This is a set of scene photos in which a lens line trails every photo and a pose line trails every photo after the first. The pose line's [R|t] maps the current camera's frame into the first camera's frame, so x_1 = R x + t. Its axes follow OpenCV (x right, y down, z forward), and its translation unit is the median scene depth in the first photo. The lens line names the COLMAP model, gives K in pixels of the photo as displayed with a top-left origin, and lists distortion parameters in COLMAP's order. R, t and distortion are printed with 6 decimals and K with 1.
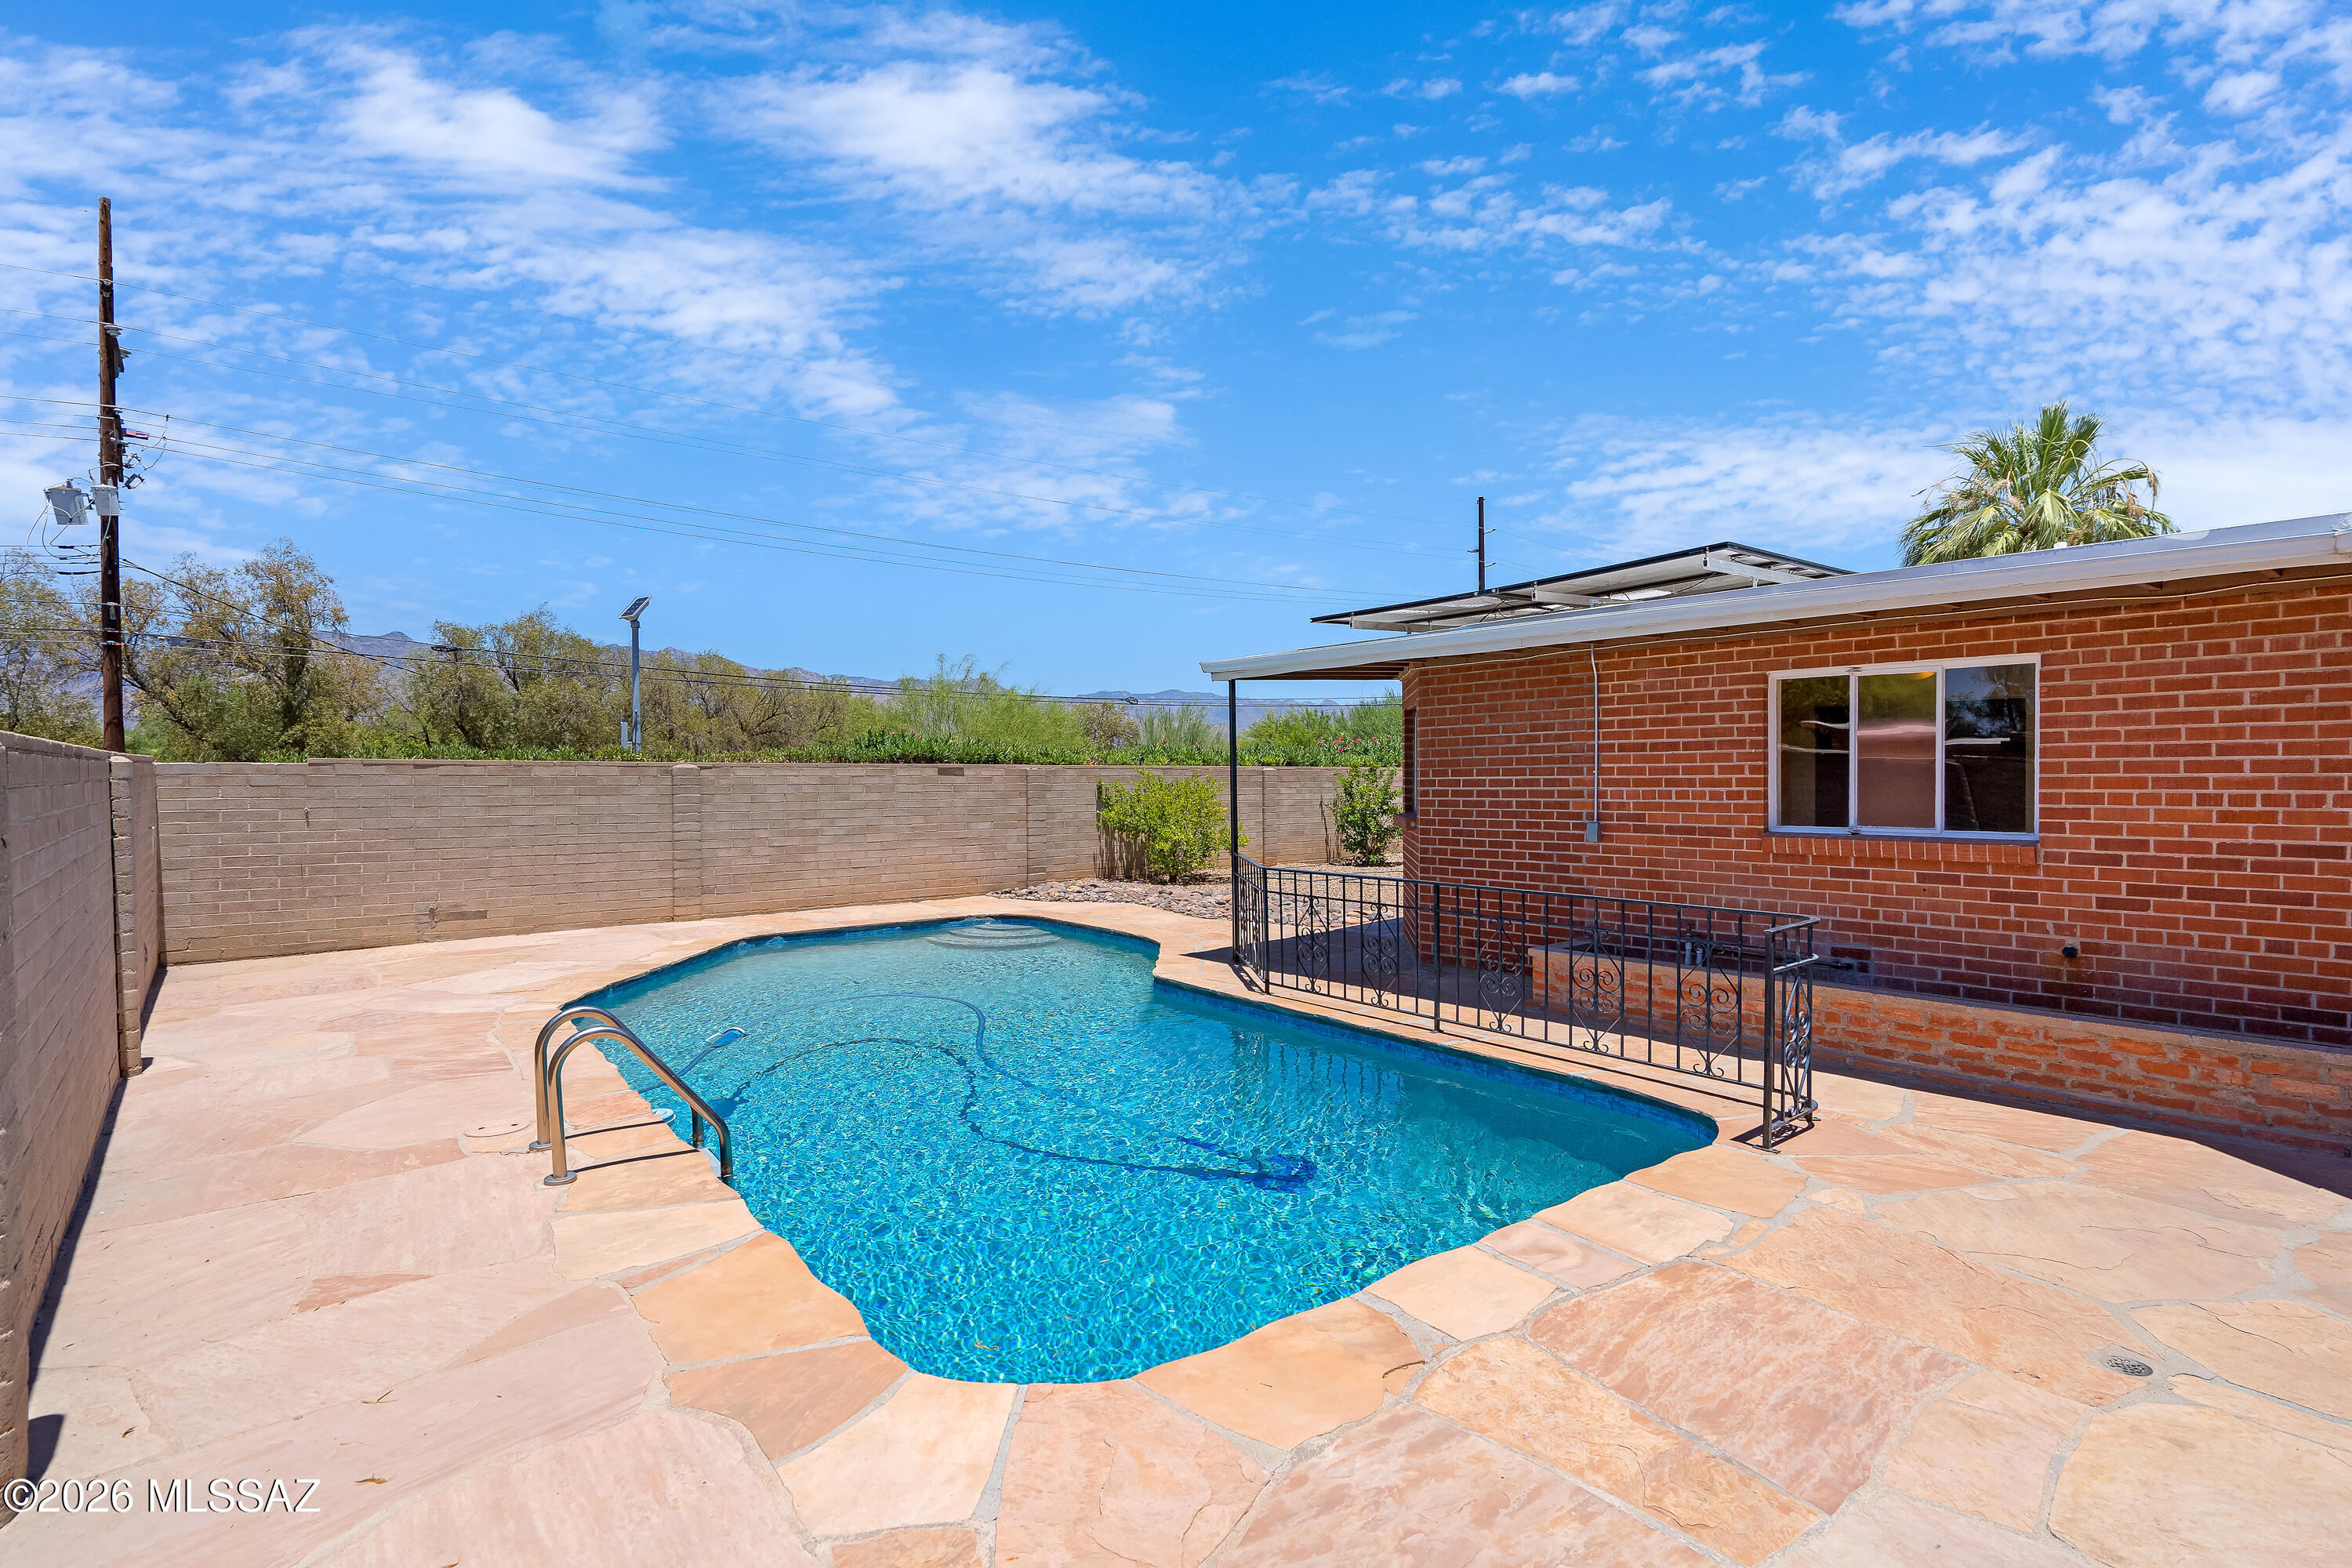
lens RADIAL K [[1085.2, 0, 1173.0], [0, 1085.2, 779.6], [0, 0, 1]] dist [-0.000190, 0.000619]
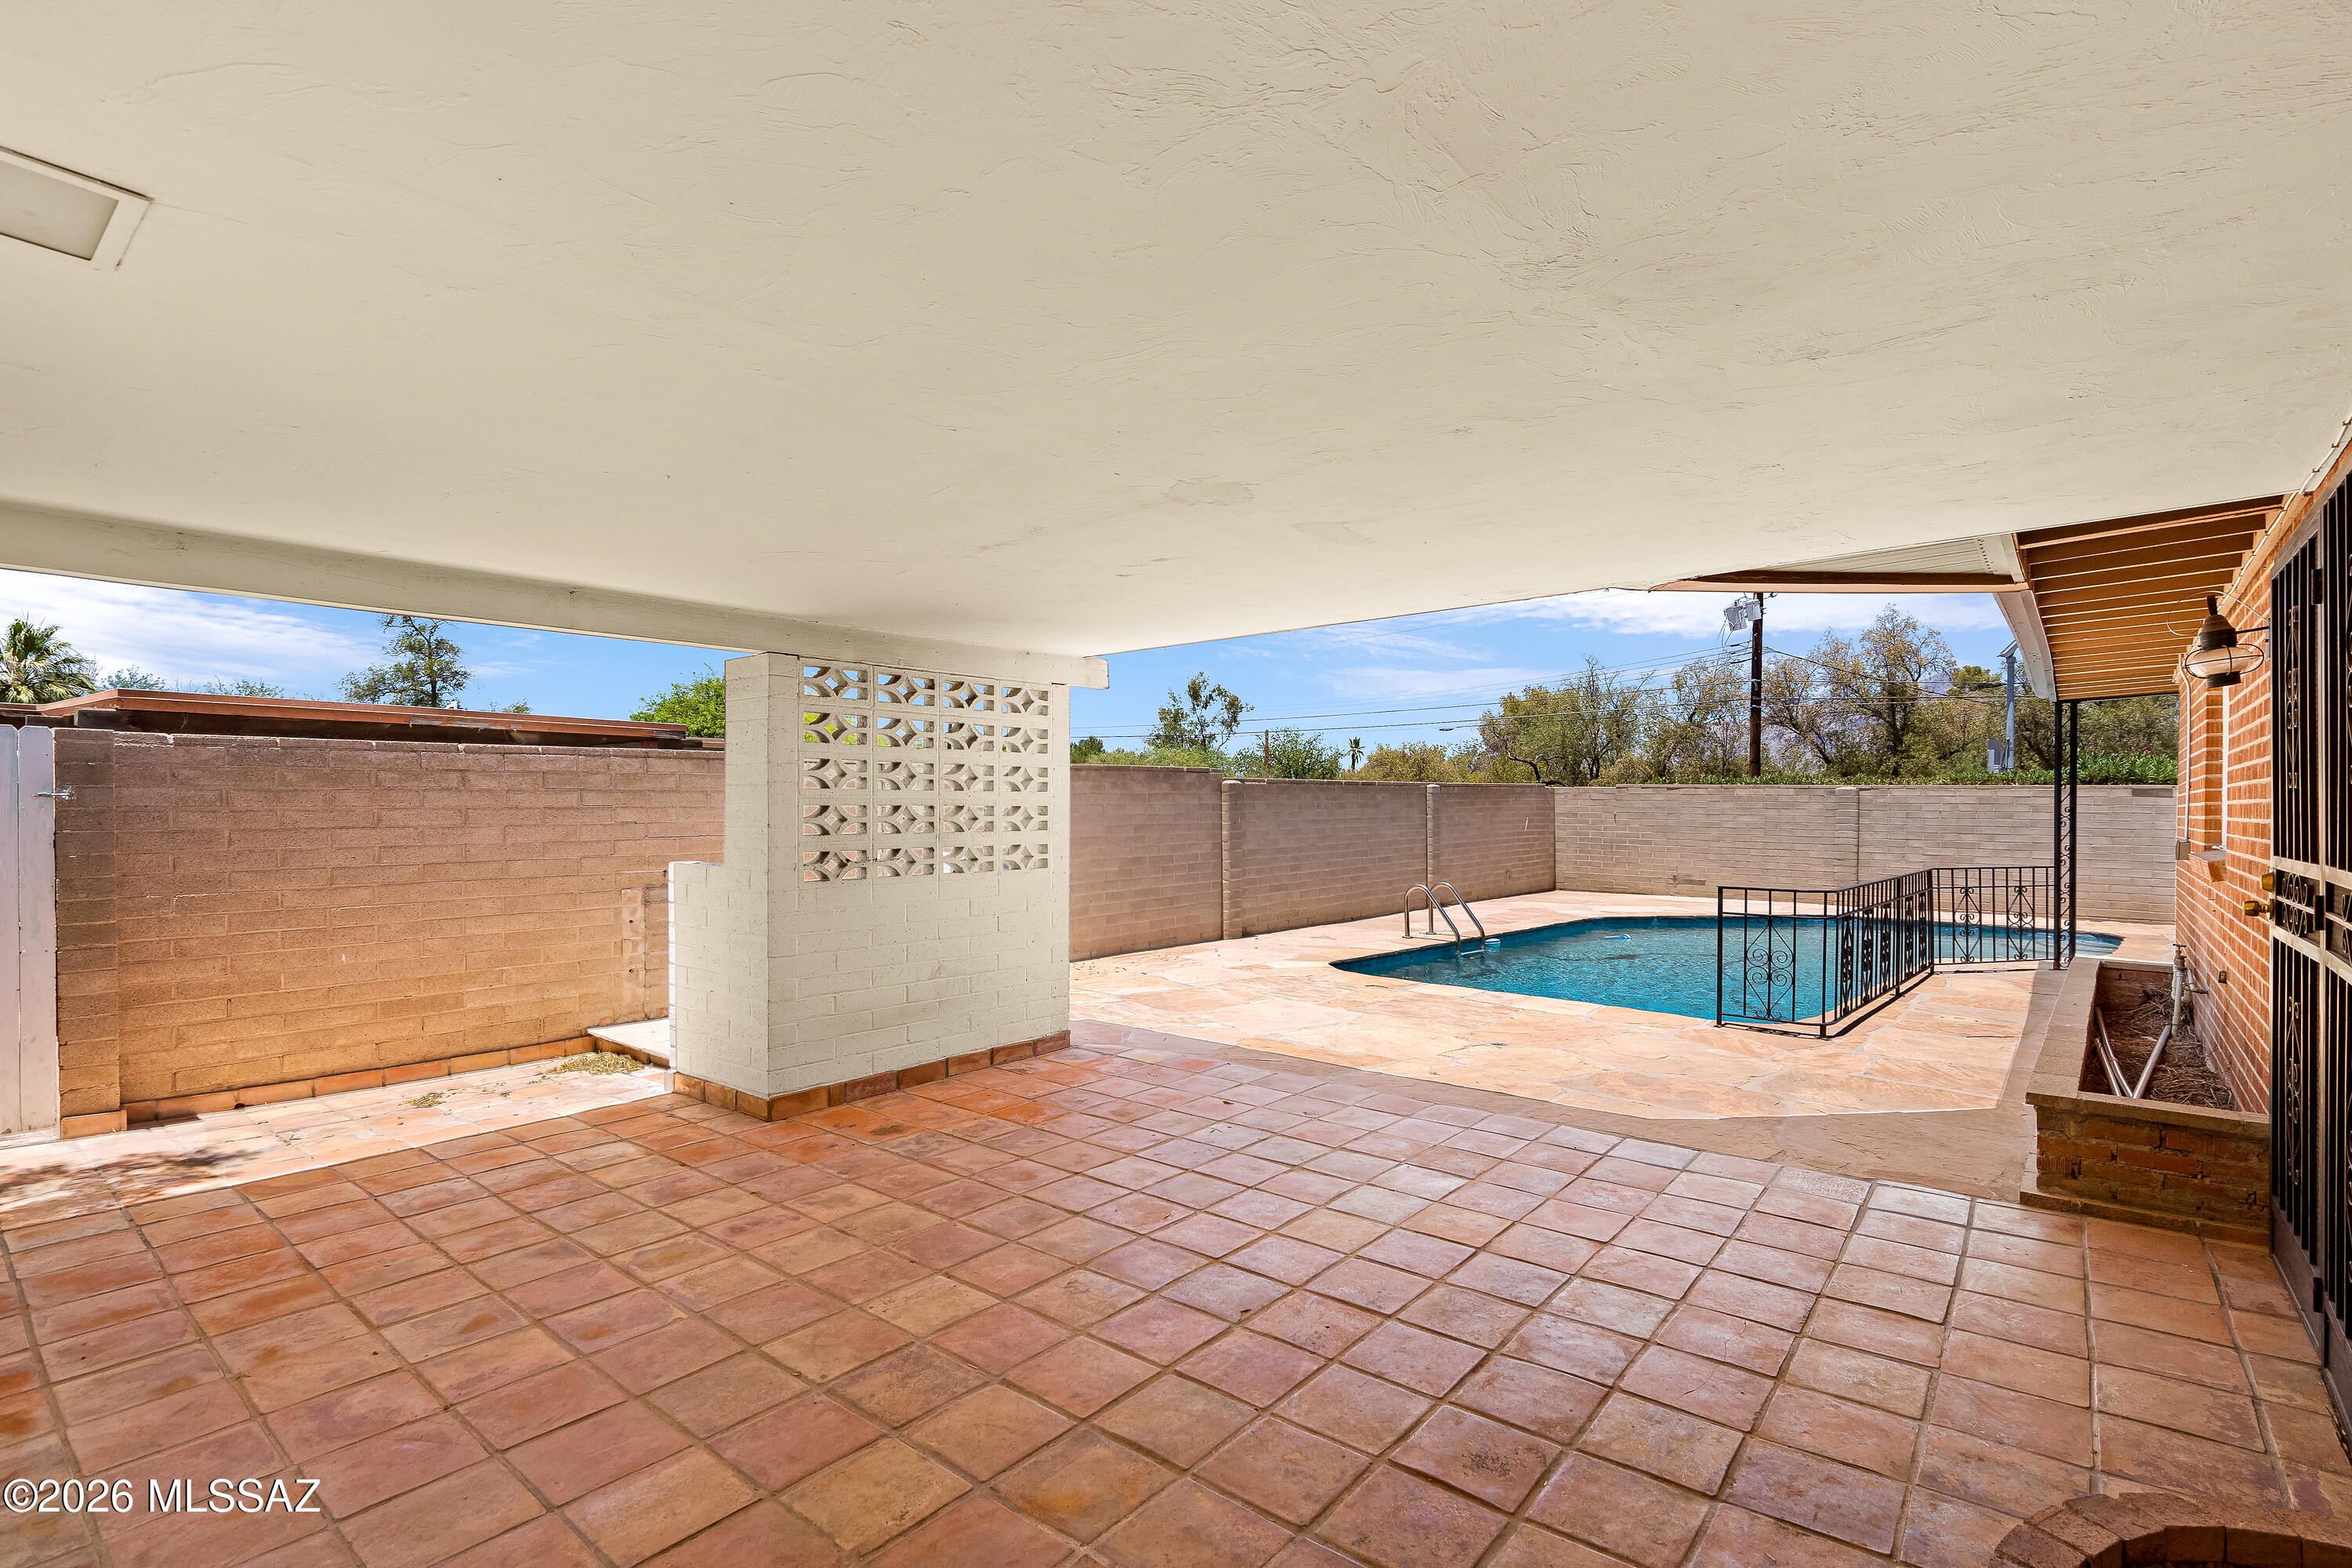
lens RADIAL K [[1094.1, 0, 1176.6], [0, 1094.1, 802.0], [0, 0, 1]] dist [-0.004261, -0.000335]
pose [[0.172509, 0.006287, -0.984988, 0.671343], [-0.010837, 0.999931, 0.004484, 0.006626], [0.984948, 0.009901, 0.172565, -0.027661]]
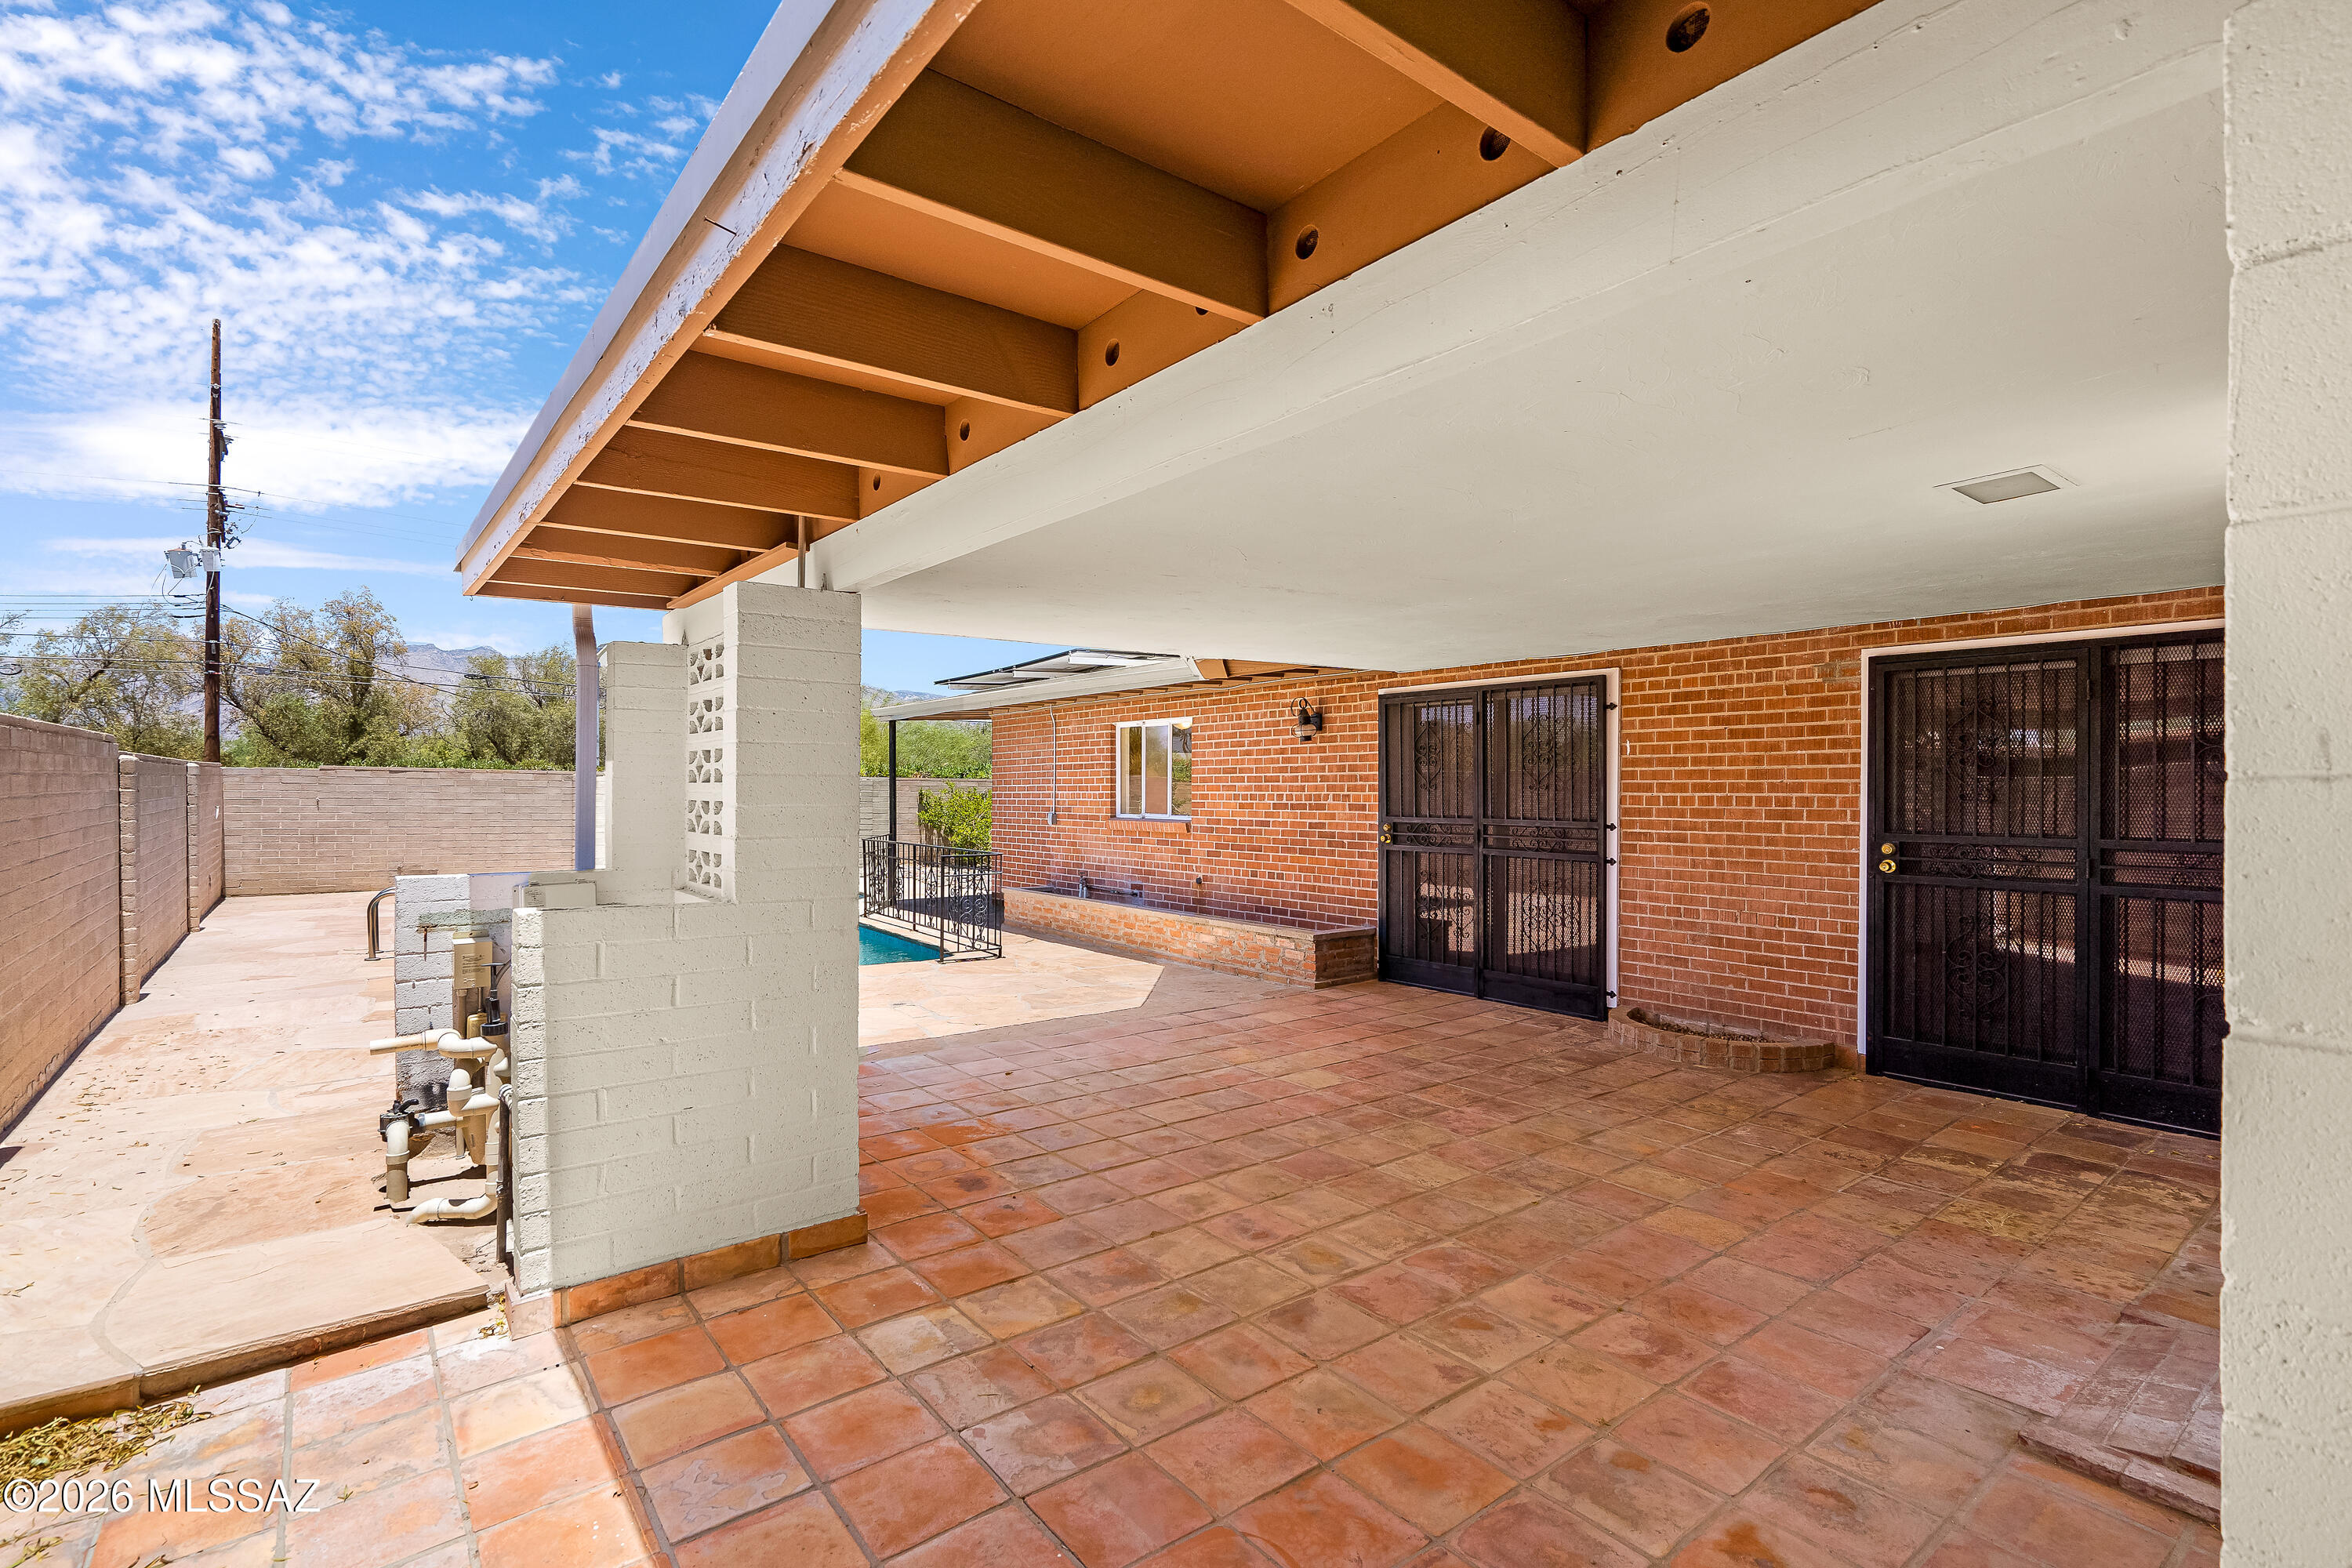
lens RADIAL K [[1085.2, 0, 1173.0], [0, 1085.2, 779.6], [0, 0, 1]] dist [-0.000190, 0.000619]
pose [[0.998462, 0.011168, -0.054305, 0.377123], [-0.012055, 0.999799, -0.016046, 0.007719], [0.054115, 0.016676, 0.998395, -0.357496]]
